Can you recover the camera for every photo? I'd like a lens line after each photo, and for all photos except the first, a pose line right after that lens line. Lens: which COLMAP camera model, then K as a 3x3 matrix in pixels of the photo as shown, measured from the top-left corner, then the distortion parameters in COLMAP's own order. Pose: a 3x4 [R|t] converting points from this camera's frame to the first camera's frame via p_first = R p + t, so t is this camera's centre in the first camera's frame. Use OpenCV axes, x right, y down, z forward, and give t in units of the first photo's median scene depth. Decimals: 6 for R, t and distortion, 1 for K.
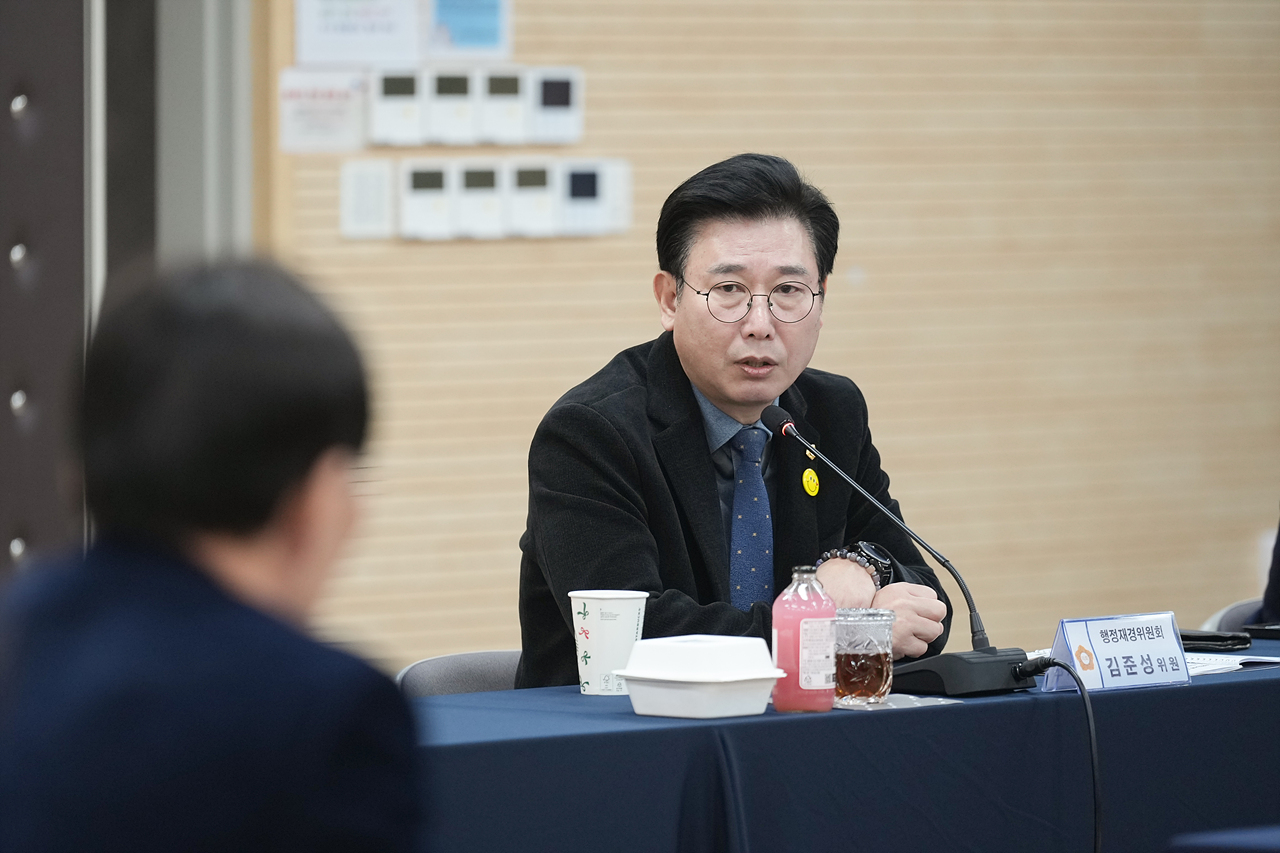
lens RADIAL K [[9299.7, 0, 640.0], [0, 9299.7, 426.5], [0, 0, 1]] dist [-0.356043, 5.639925]
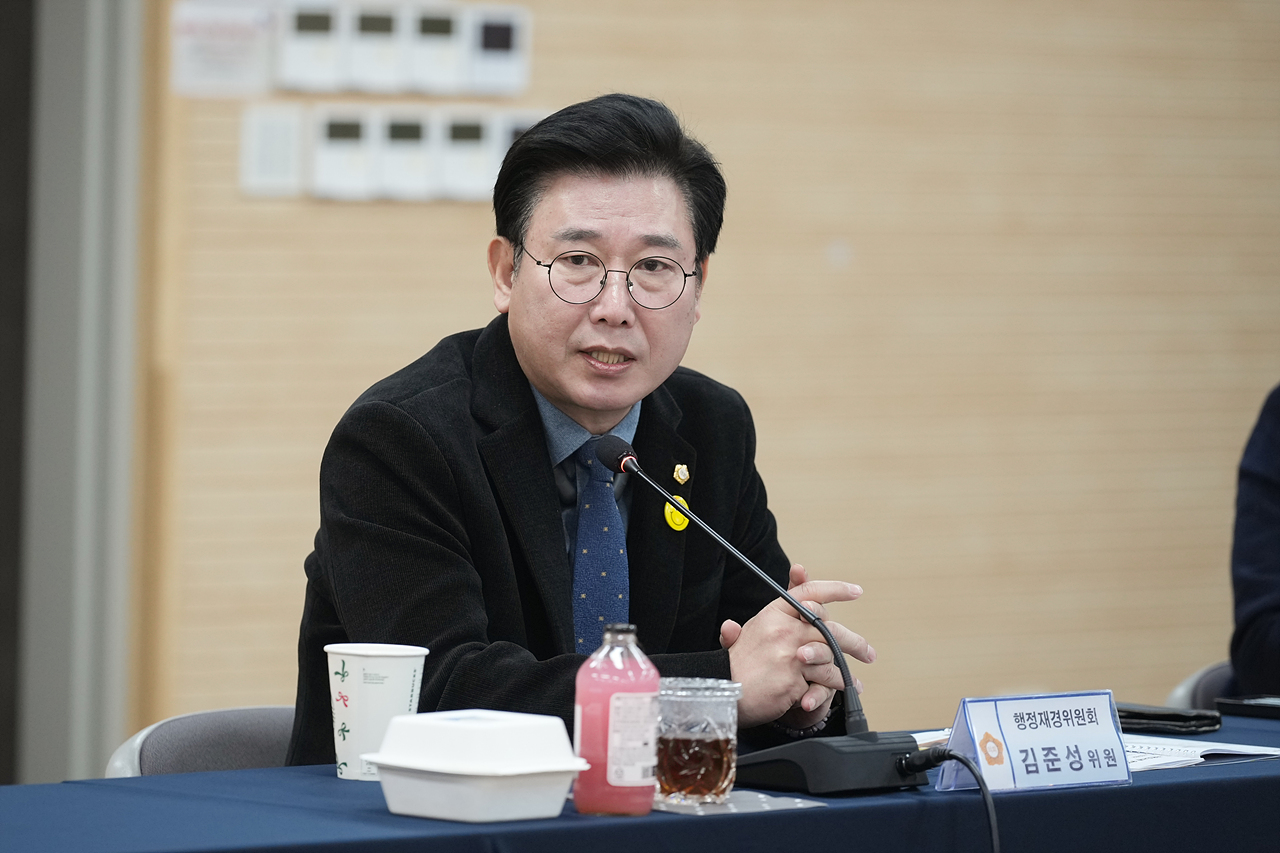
lens RADIAL K [[8323.4, 0, 640.0], [0, 8323.4, 426.5], [0, 0, 1]] dist [0.107442, -14.005695]
pose [[0.999386, 0.028275, -0.020673, 0.032053], [-0.028178, 0.999591, 0.004938, -0.004553], [0.020804, -0.004352, 0.999774, 0.304765]]
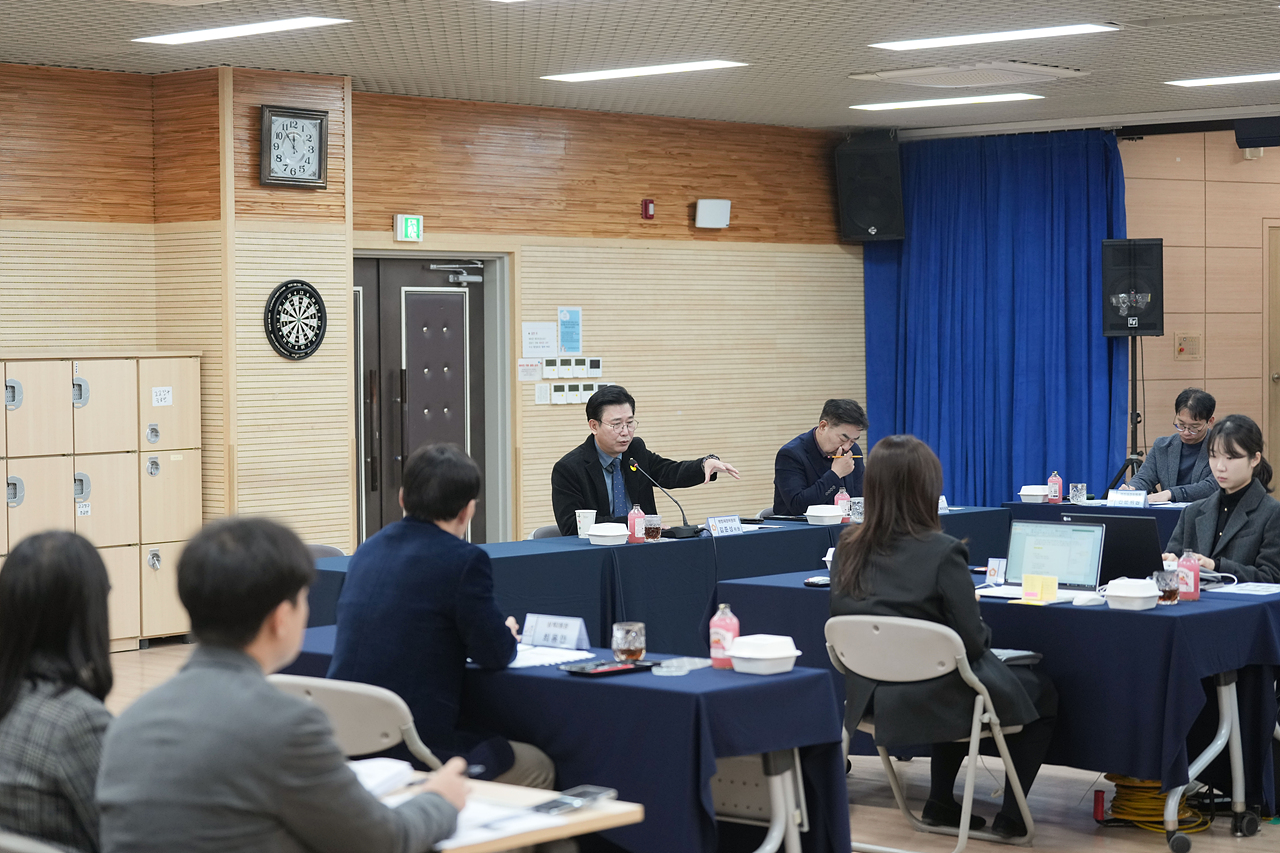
lens RADIAL K [[2717.9, 0, 640.0], [0, 2717.9, 426.5], [0, 0, 1]] dist [0.004457, -0.000764]
pose [[0.999907, -0.005189, -0.012623, 0.032117], [0.005175, 0.999986, -0.001093, -0.014759], [0.012628, 0.001028, 0.999920, -0.095528]]
